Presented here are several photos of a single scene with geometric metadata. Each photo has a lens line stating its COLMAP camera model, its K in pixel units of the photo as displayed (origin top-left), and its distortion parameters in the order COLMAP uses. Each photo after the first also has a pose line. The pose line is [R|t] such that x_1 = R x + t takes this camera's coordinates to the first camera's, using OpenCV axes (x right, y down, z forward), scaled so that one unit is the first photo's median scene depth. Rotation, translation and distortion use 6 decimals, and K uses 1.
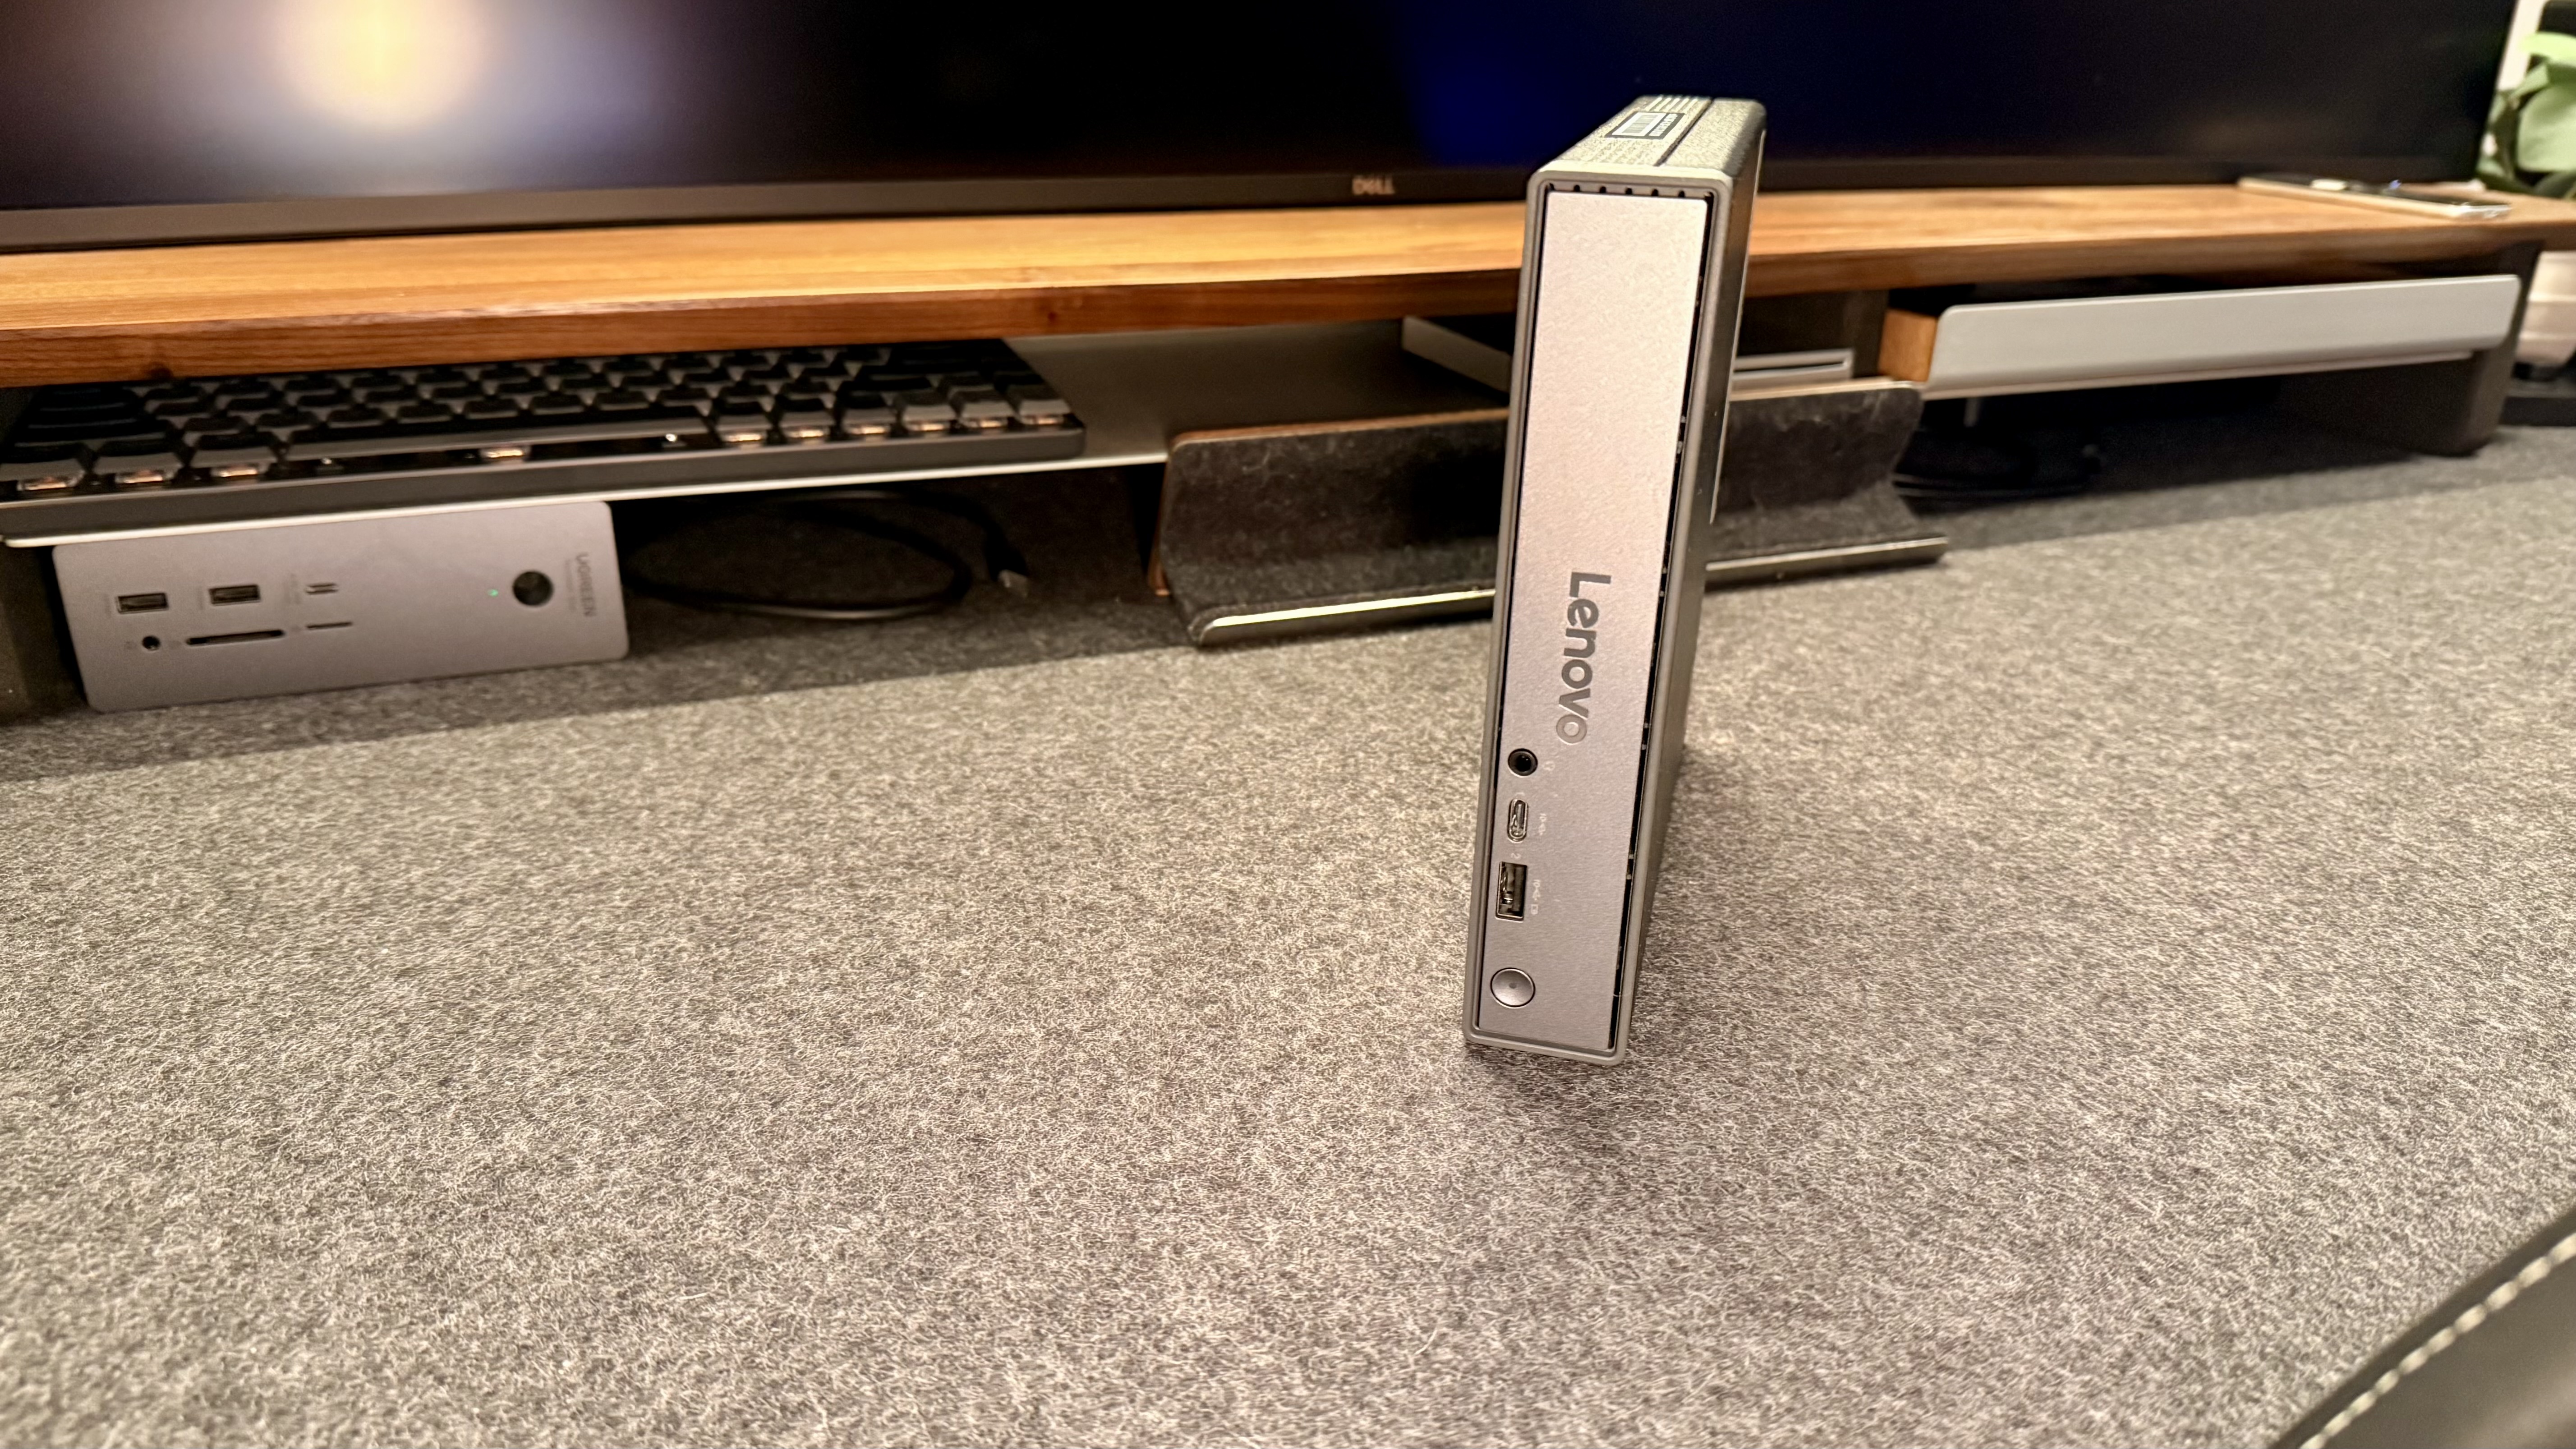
lens RADIAL K [[1840.8, 0, 1288.0], [0, 1840.8, 724.5], [0, 0, 1]] dist [0.069213, -0.128077]
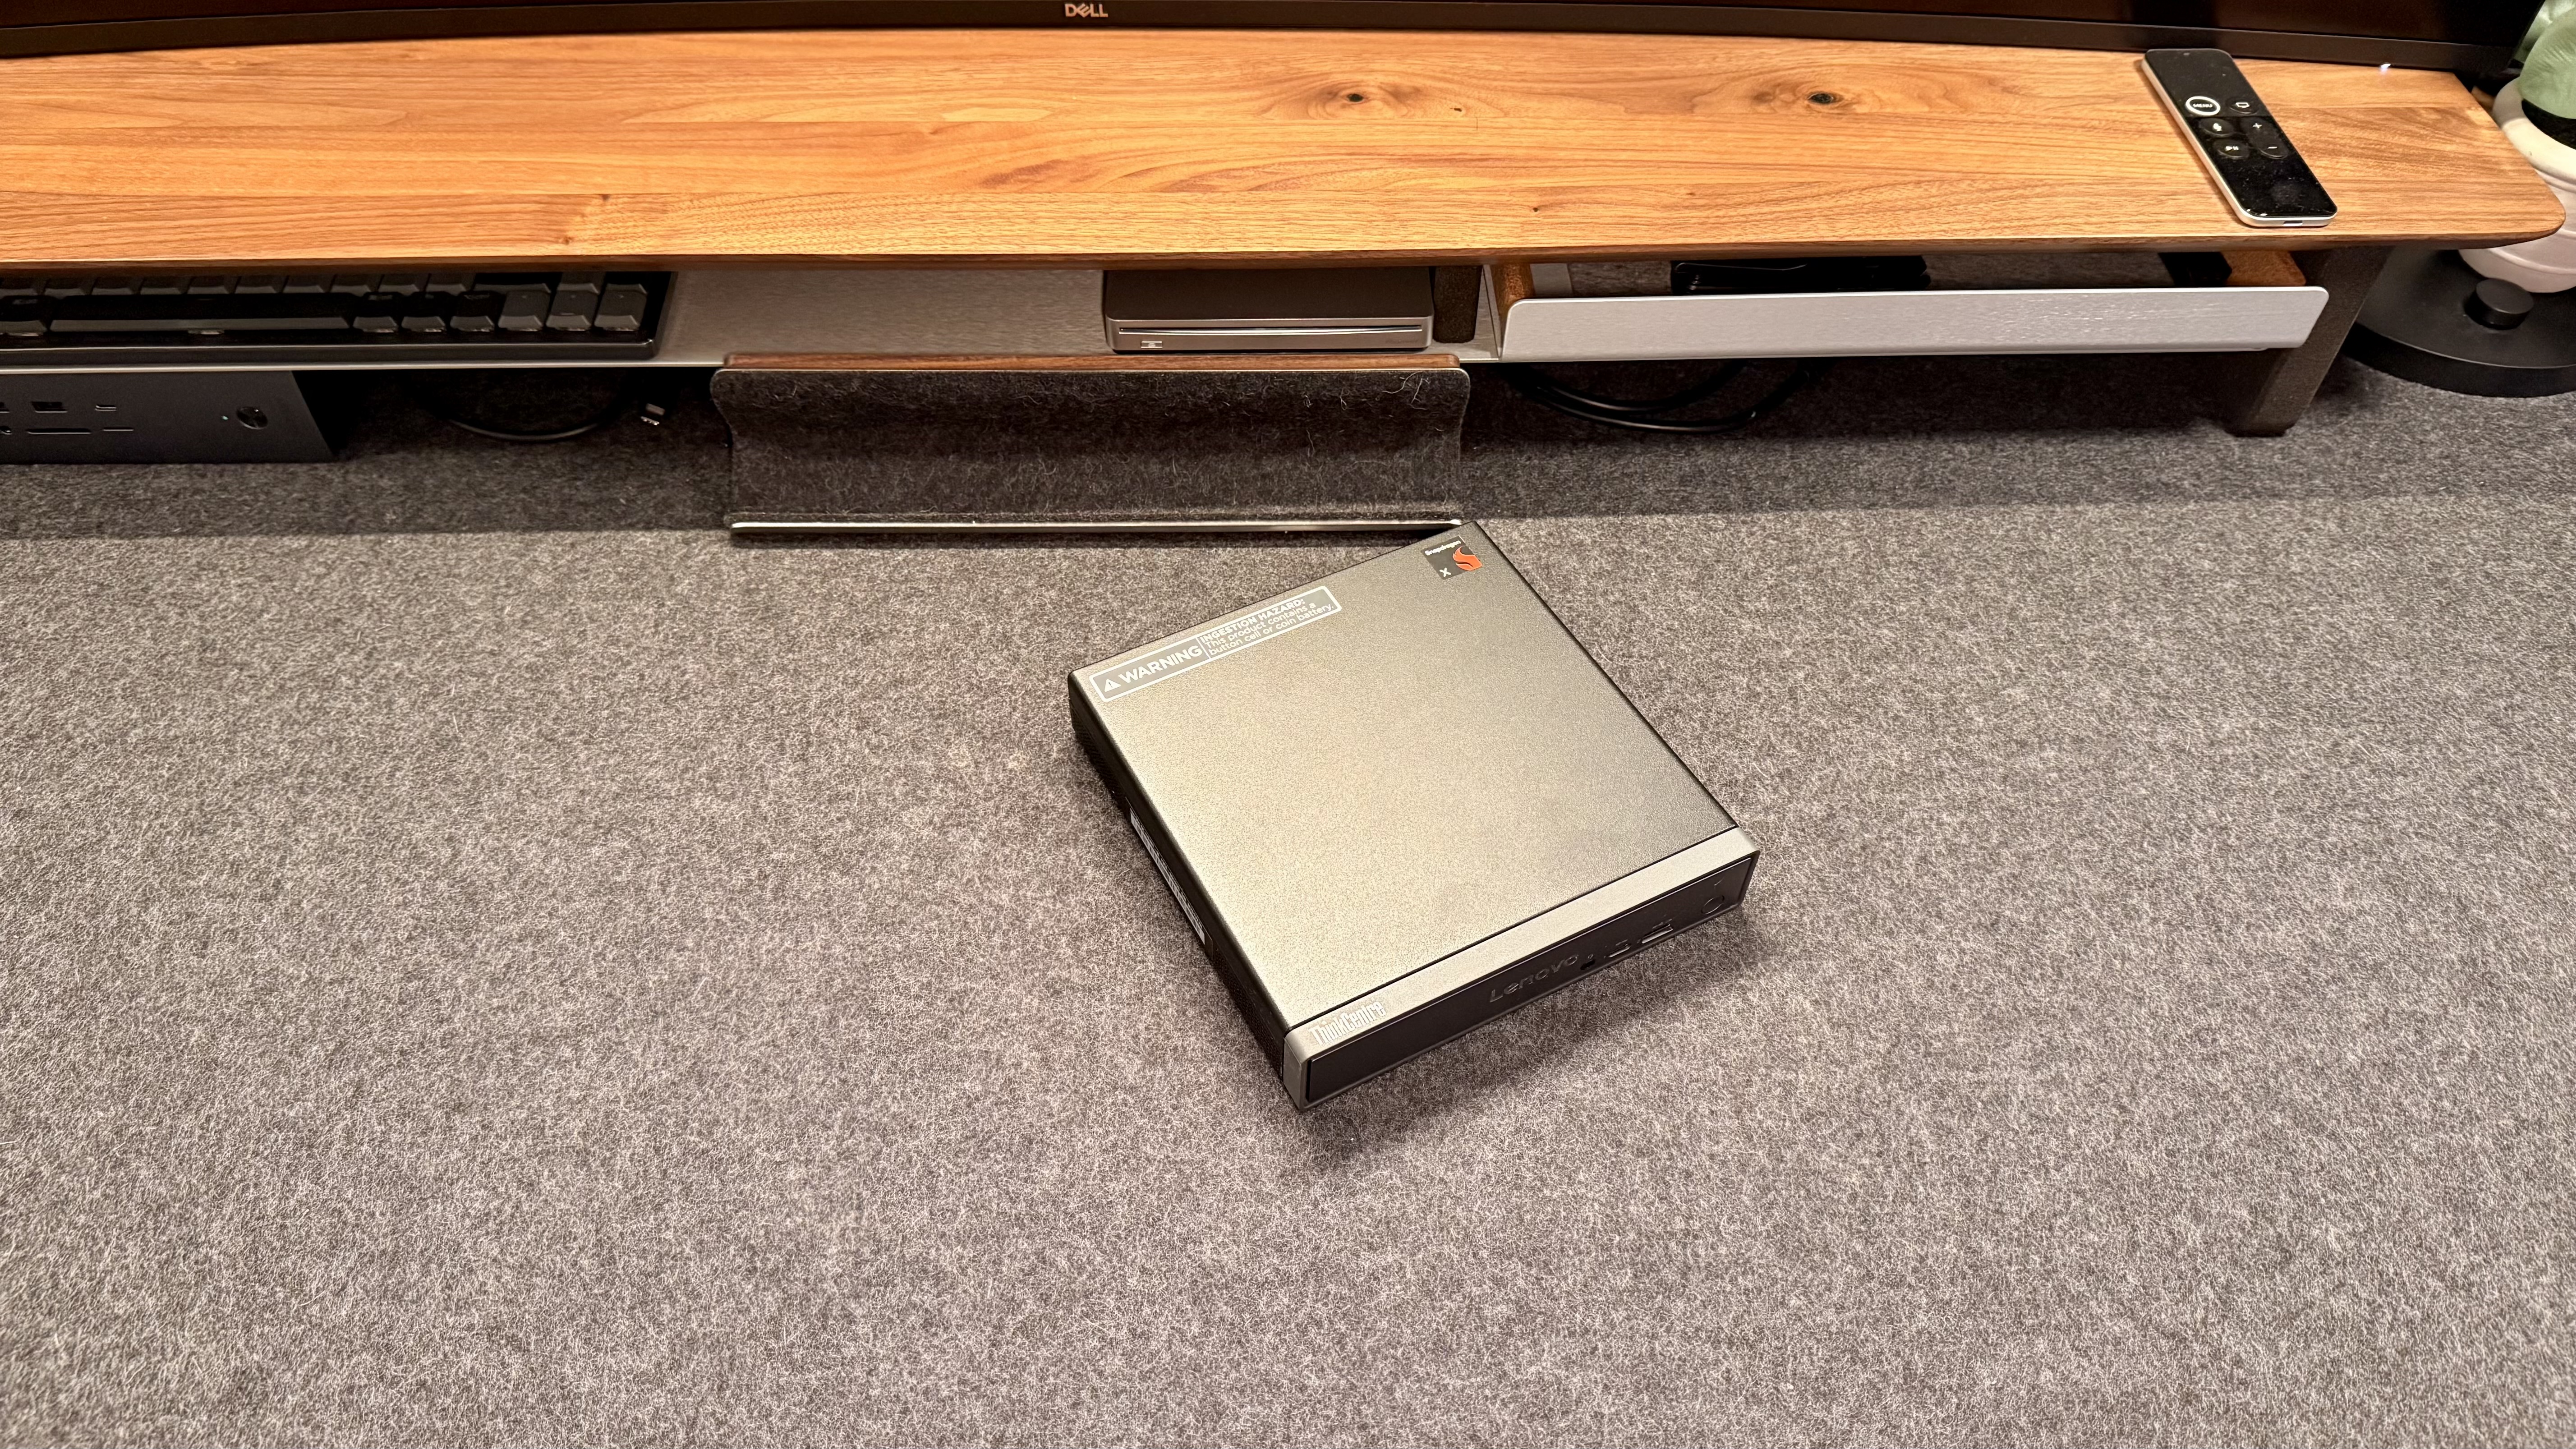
lens RADIAL K [[1840.8, 0, 1288.0], [0, 1840.8, 724.5], [0, 0, 1]] dist [0.069213, -0.128077]
pose [[0.937841, 0.259163, -0.230844, 1.046621], [-0.124391, 0.871940, 0.473548, -0.952921], [0.324008, -0.415397, 0.849979, 0.008828]]
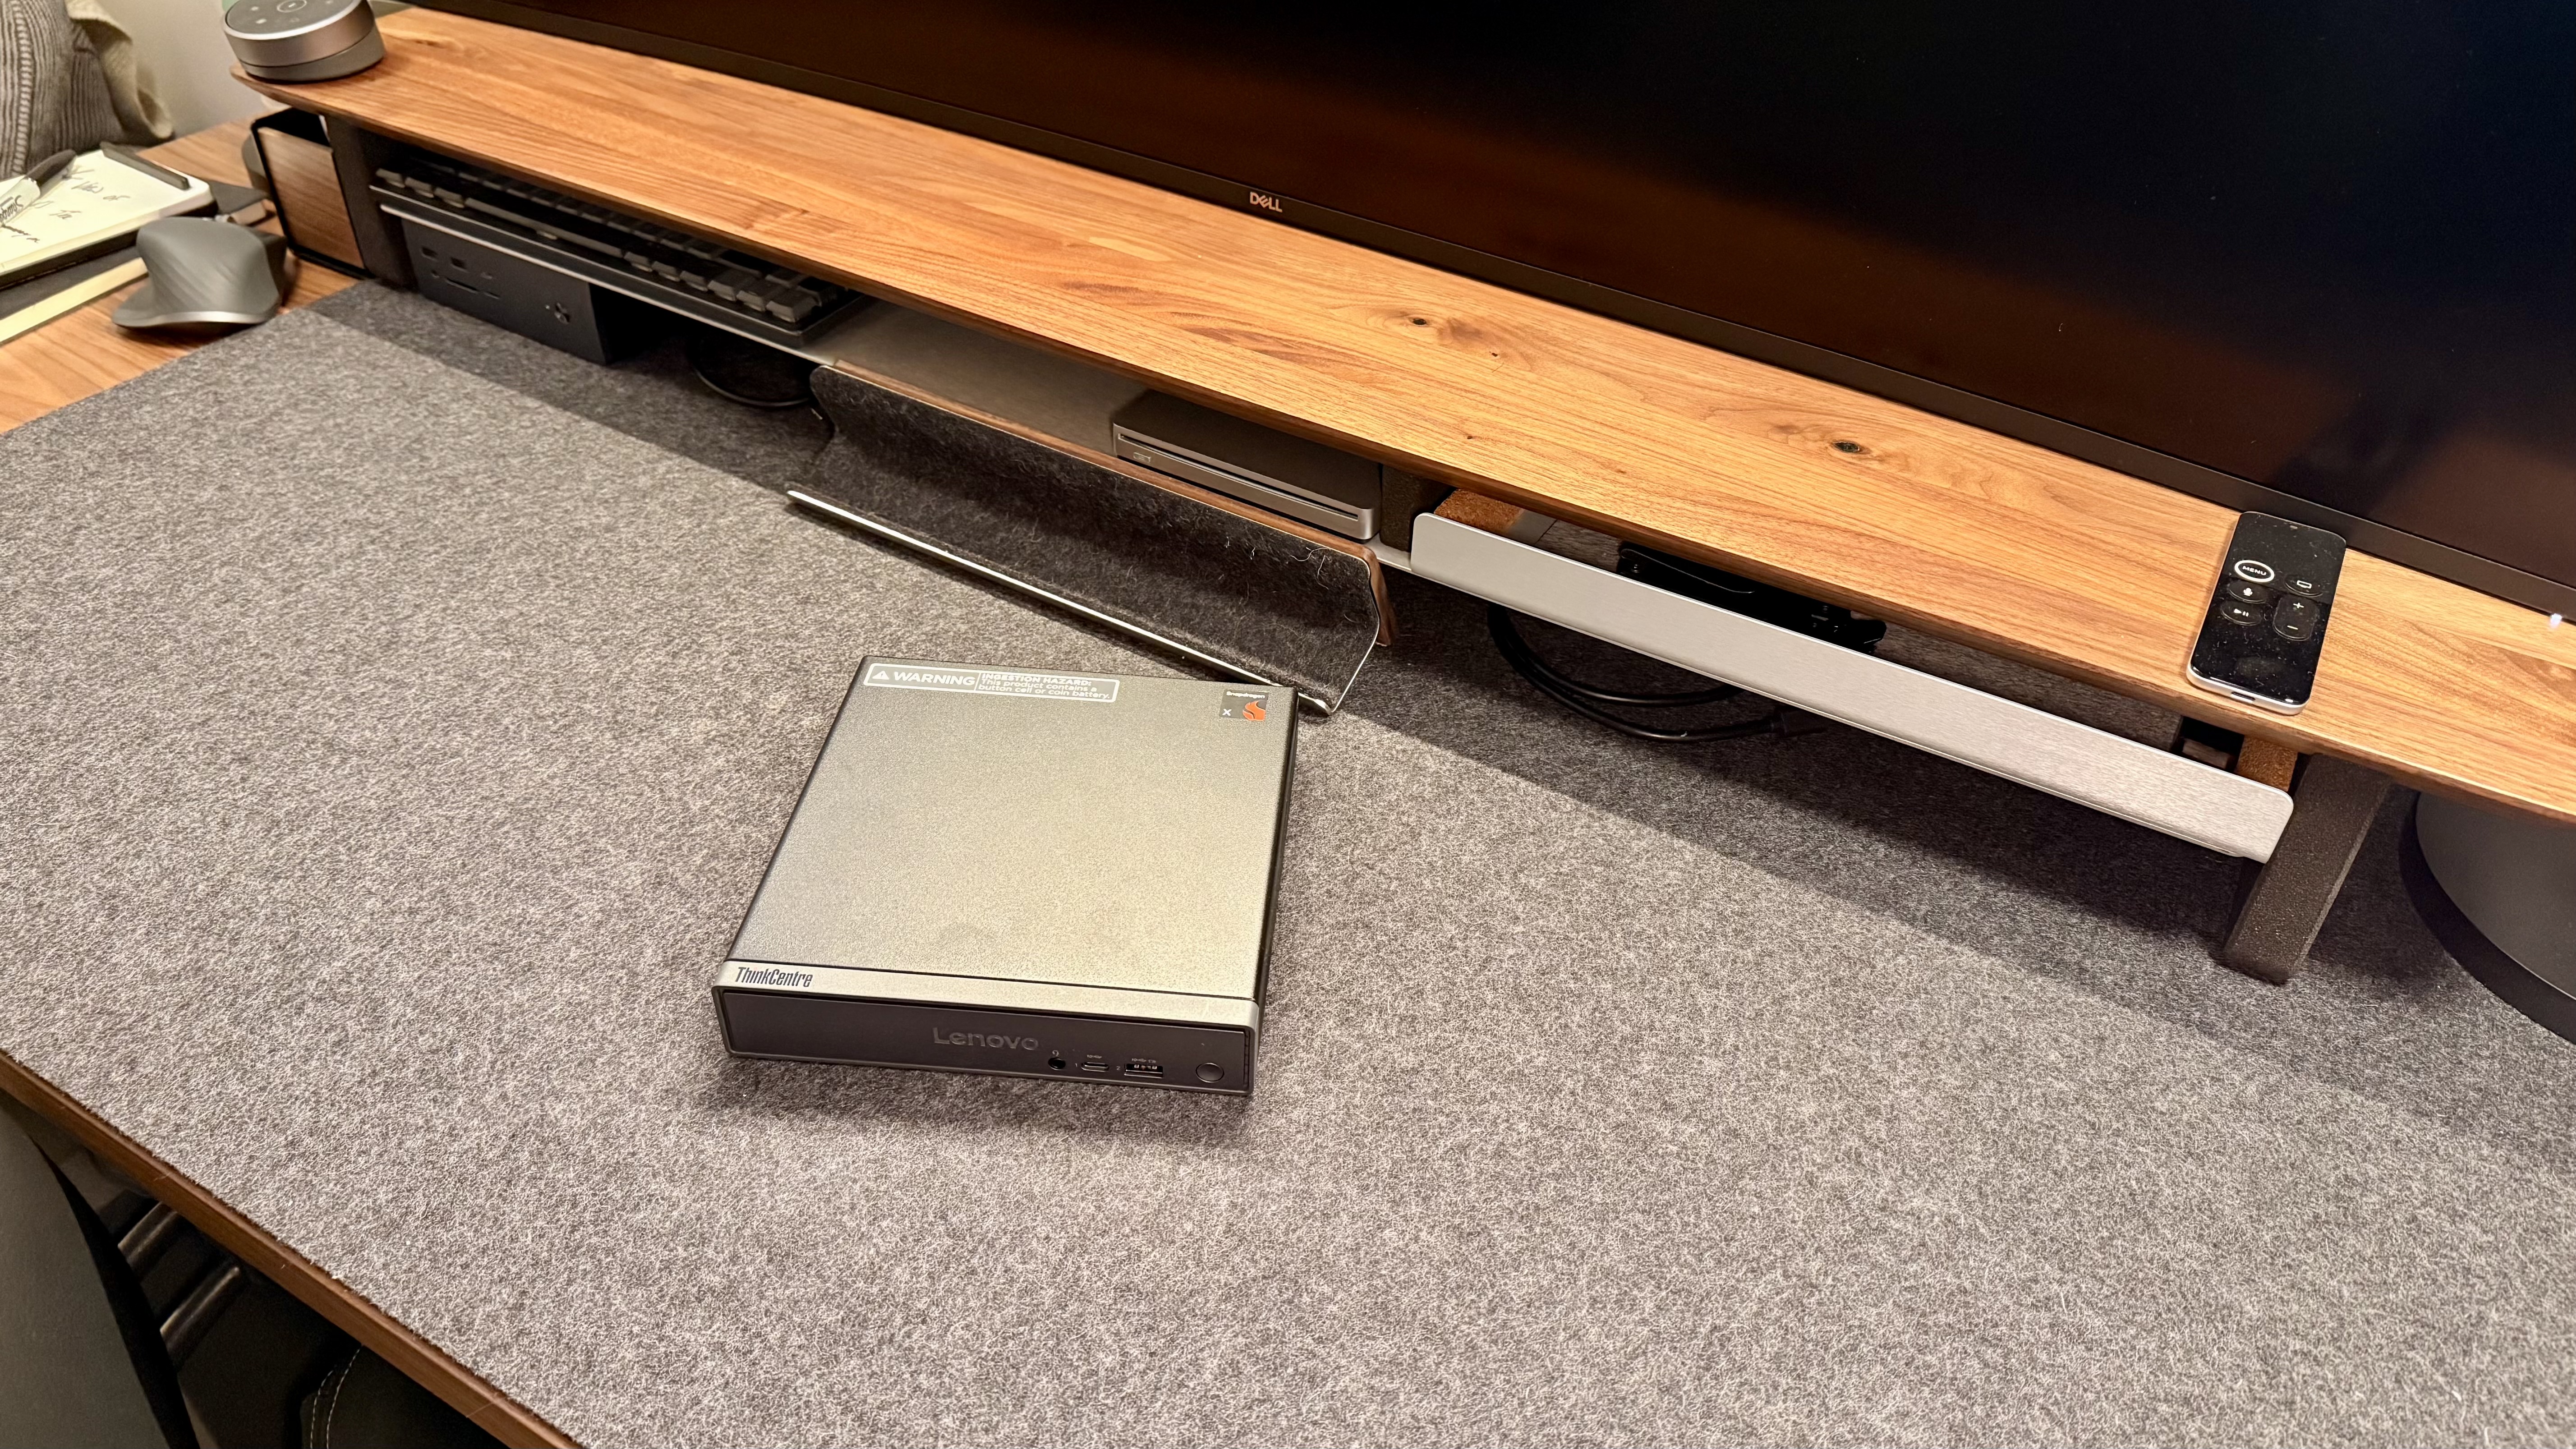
lens RADIAL K [[1884.8, 0, 1283.0], [0, 1884.8, 654.4], [0, 0, 1]] dist [0.105425, -0.182669]
pose [[0.598741, 0.470279, -0.648341, 2.034192], [-0.320343, 0.882516, 0.344304, -0.967054], [0.734090, 0.001543, 0.679050, 0.444109]]
